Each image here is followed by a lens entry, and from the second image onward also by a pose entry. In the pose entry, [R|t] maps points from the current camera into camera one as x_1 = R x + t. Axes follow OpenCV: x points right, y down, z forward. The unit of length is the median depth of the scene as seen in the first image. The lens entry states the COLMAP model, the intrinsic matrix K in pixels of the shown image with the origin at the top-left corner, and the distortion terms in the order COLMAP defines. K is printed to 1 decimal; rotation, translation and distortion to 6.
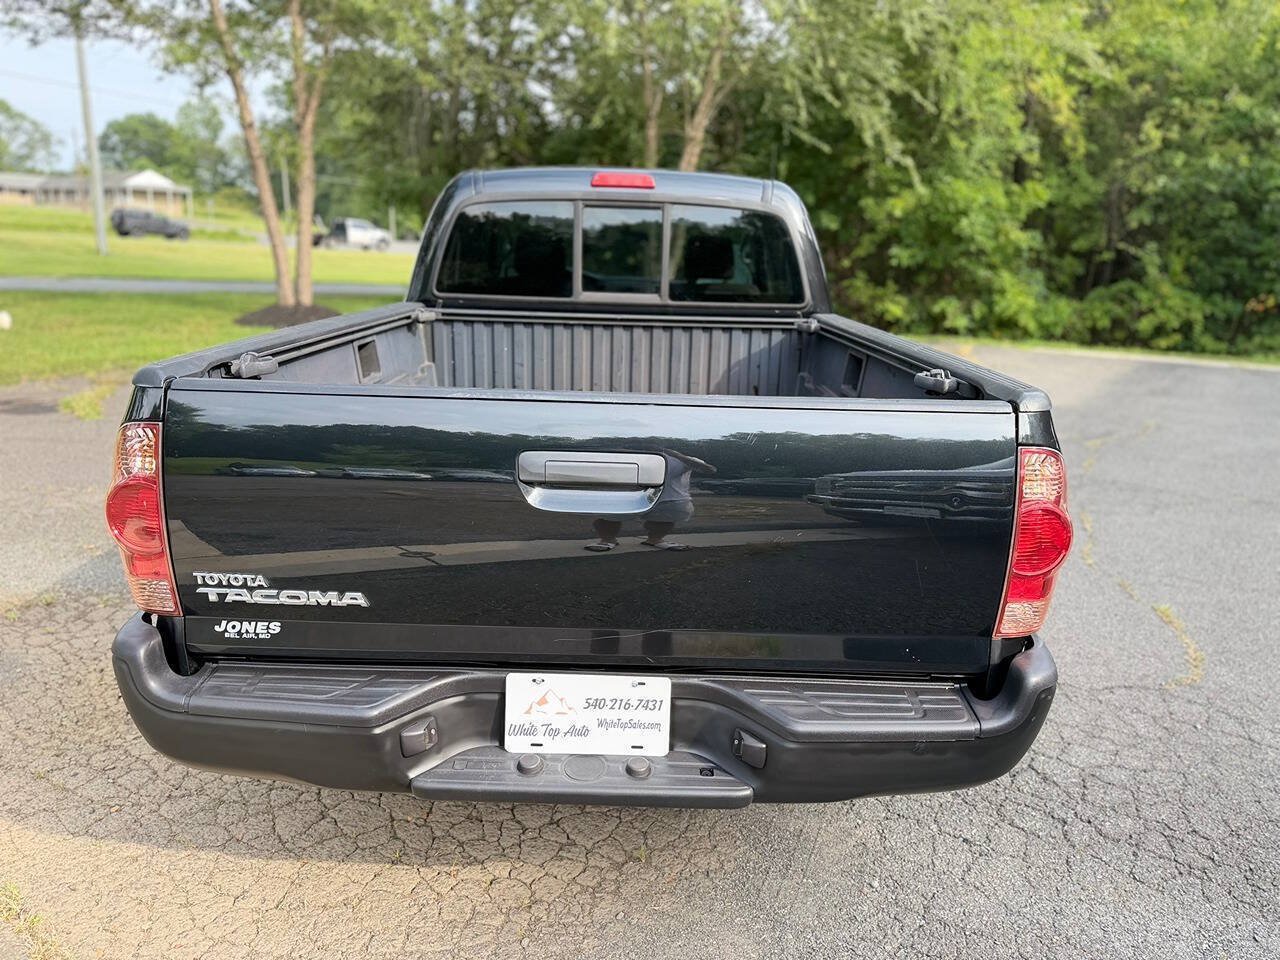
lens RADIAL K [[918.6, 0, 644.4], [0, 918.6, 475.9], [0, 0, 1]] dist [0.016282, -0.034459]
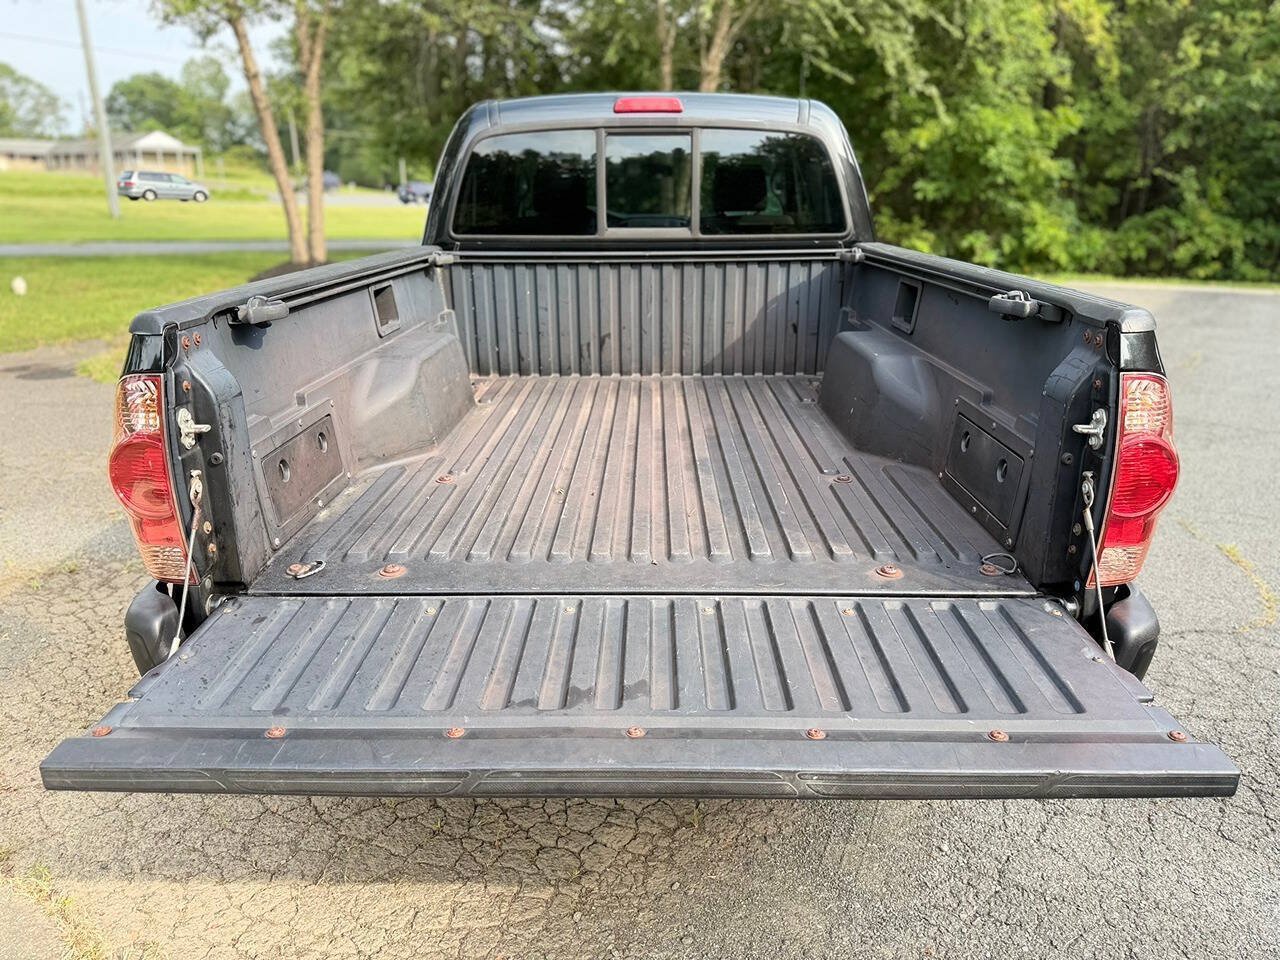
lens RADIAL K [[919.5, 0, 640.9], [0, 919.5, 479.7], [0, 0, 1]] dist [0.006831, -0.020345]
pose [[0.999271, -0.026692, -0.027293, -0.003510], [0.028223, 0.997955, 0.057344, 0.000842], [0.025707, -0.058073, 0.997981, 0.011134]]
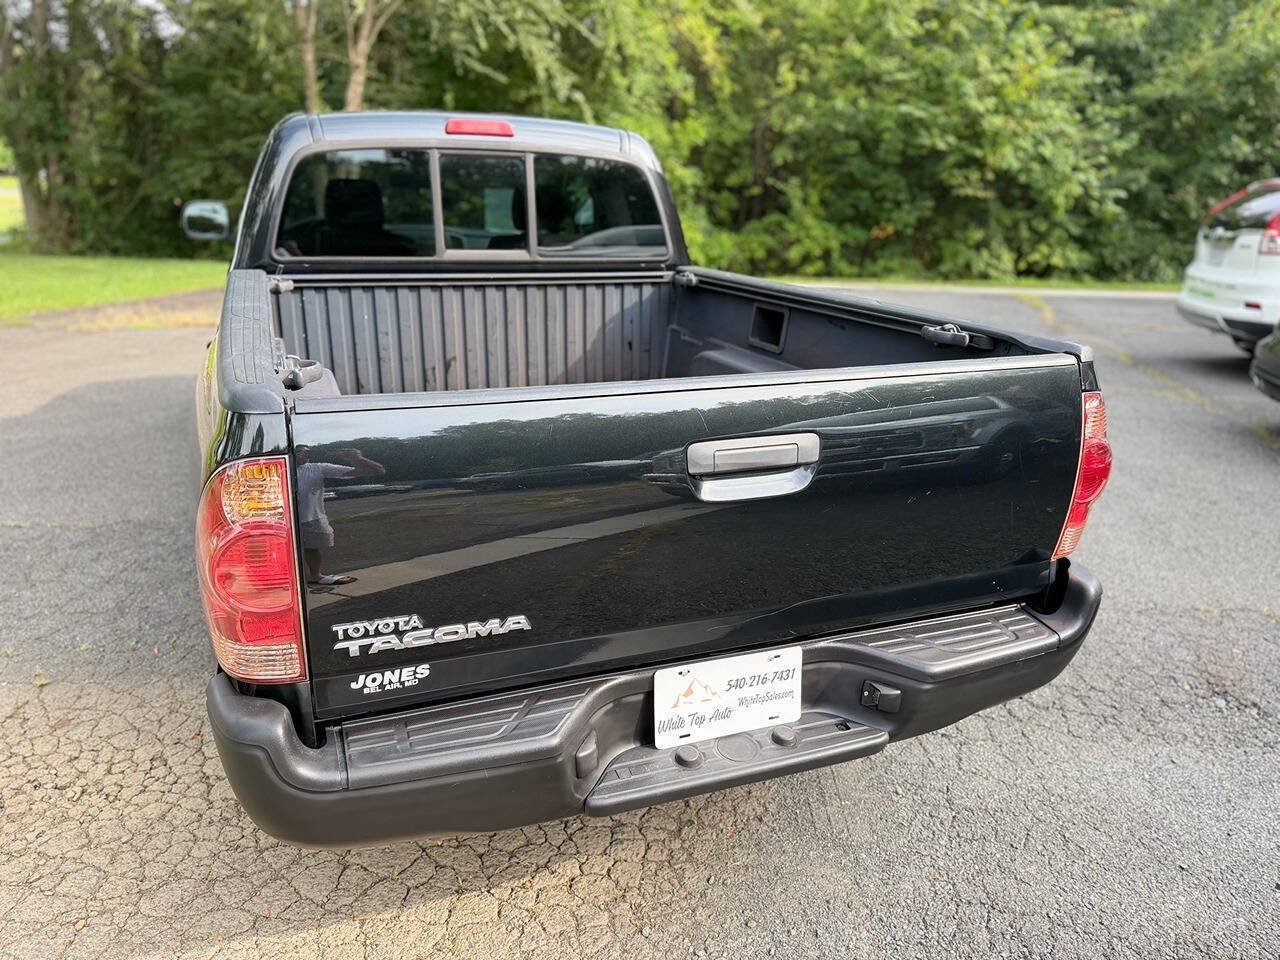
lens RADIAL K [[919.5, 0, 640.9], [0, 919.5, 479.7], [0, 0, 1]] dist [0.006831, -0.020345]
pose [[0.929088, -0.117903, 0.350563, -0.056952], [0.092370, 0.991762, 0.088746, -0.008547], [-0.358138, -0.050071, 0.932325, 0.013779]]
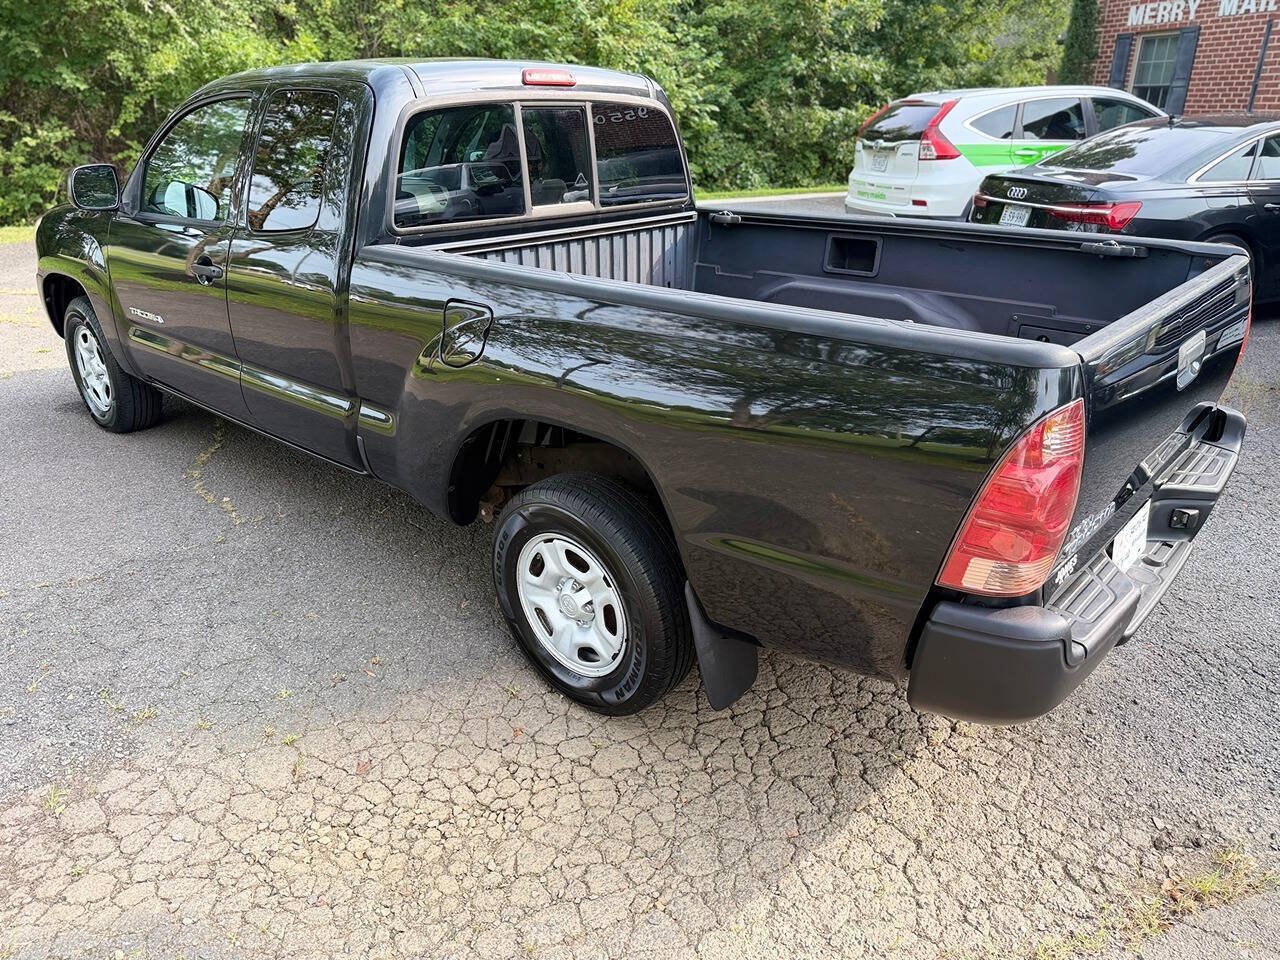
lens RADIAL K [[914.0, 0, 640.0], [0, 914.0, 480.0], [0, 0, 1]] dist [0.010777, -0.014746]
pose [[0.654607, -0.310050, 0.689463, -0.168246], [0.201201, 0.950585, 0.236447, -0.032825], [-0.728703, -0.016059, 0.684641, 0.073030]]
